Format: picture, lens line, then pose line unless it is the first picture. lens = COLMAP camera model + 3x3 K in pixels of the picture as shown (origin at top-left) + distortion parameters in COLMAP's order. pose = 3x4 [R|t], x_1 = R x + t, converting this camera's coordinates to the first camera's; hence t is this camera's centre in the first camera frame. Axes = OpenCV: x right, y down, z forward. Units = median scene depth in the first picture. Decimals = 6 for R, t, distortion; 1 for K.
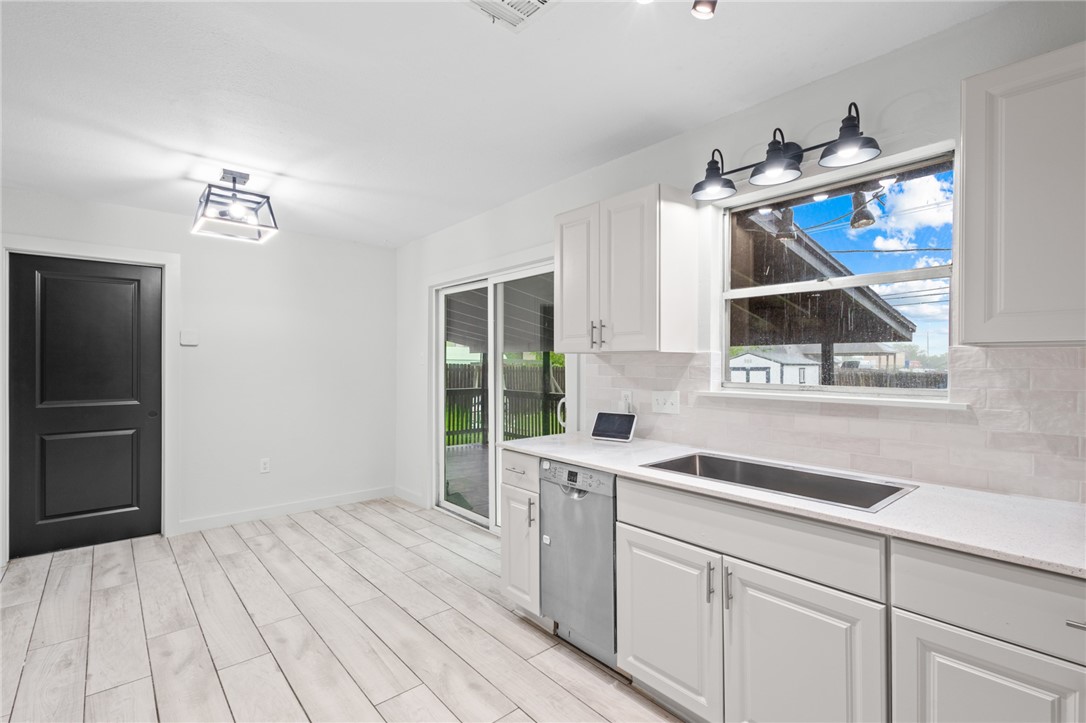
lens RADIAL K [[503.0, 0, 539.5], [0, 503.0, 362.9], [0, 0, 1]] dist [0.002153, -0.000591]
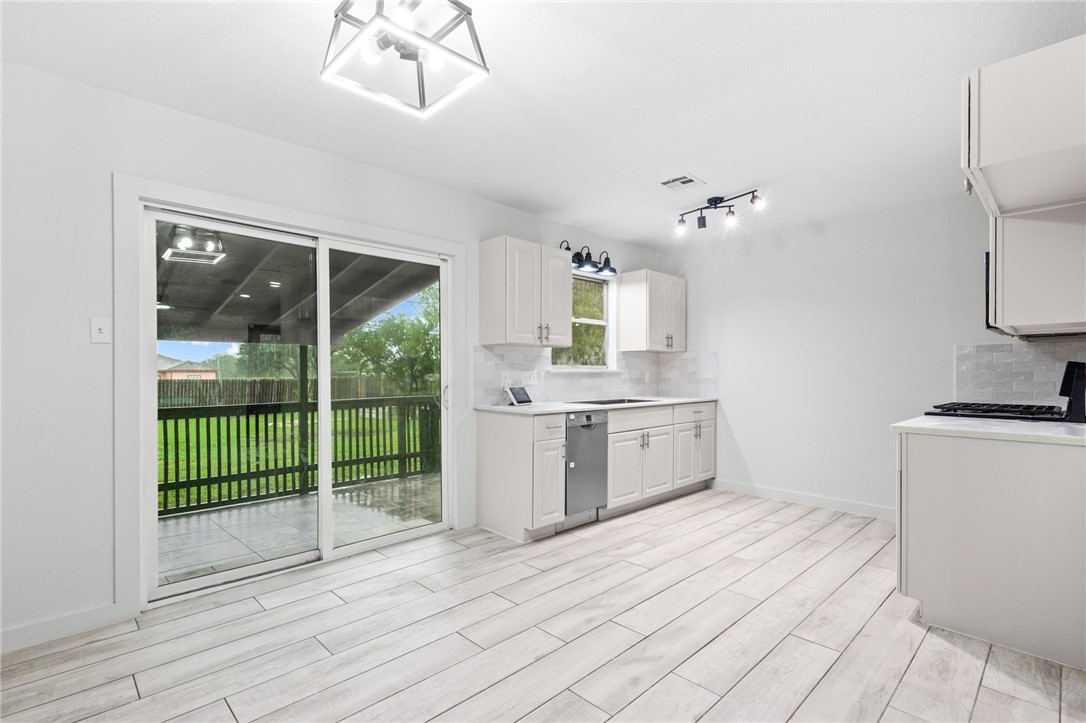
lens RADIAL K [[518.8, 0, 543.9], [0, 518.8, 379.7], [0, 0, 1]] dist [0.000992, -0.000407]
pose [[-0.068343, -0.014862, 0.997551, -0.986046], [0.003948, 0.999877, 0.015167, 0.041645], [-0.997654, 0.004975, -0.068276, 0.753537]]
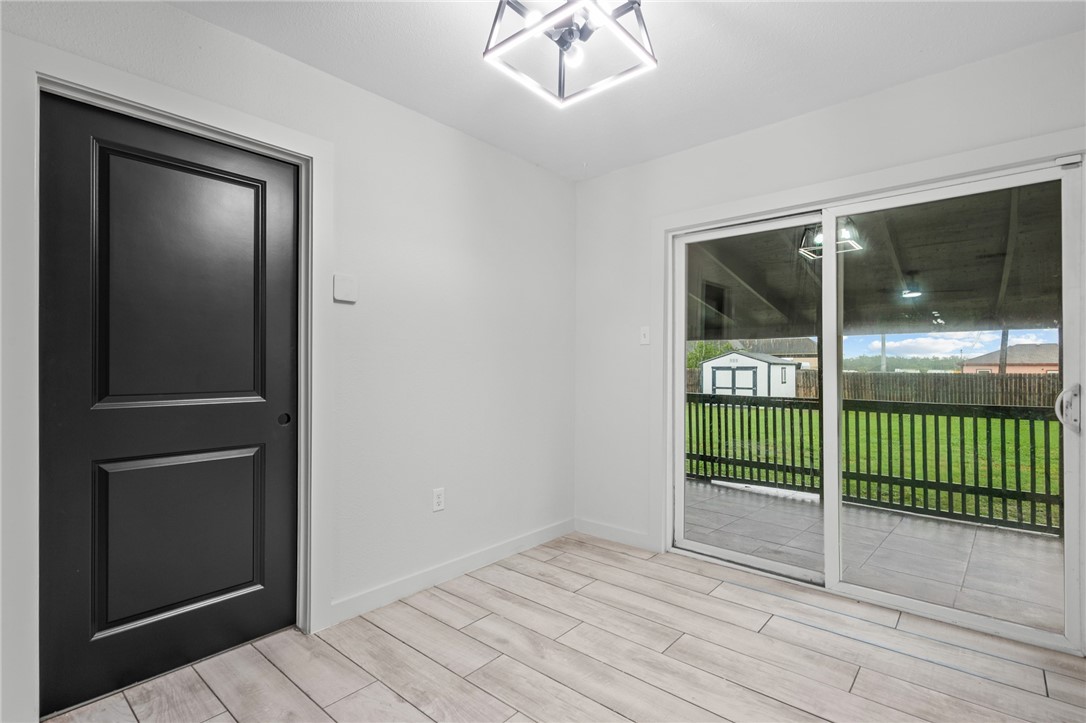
lens RADIAL K [[506.9, 0, 540.6], [0, 506.9, 365.7], [0, 0, 1]] dist [0.001166, -0.000856]
pose [[0.989901, 0.002209, 0.141742, -0.601553], [-0.002272, 0.999997, 0.000281, 0.042052], [-0.141741, -0.000601, 0.989904, 0.415599]]
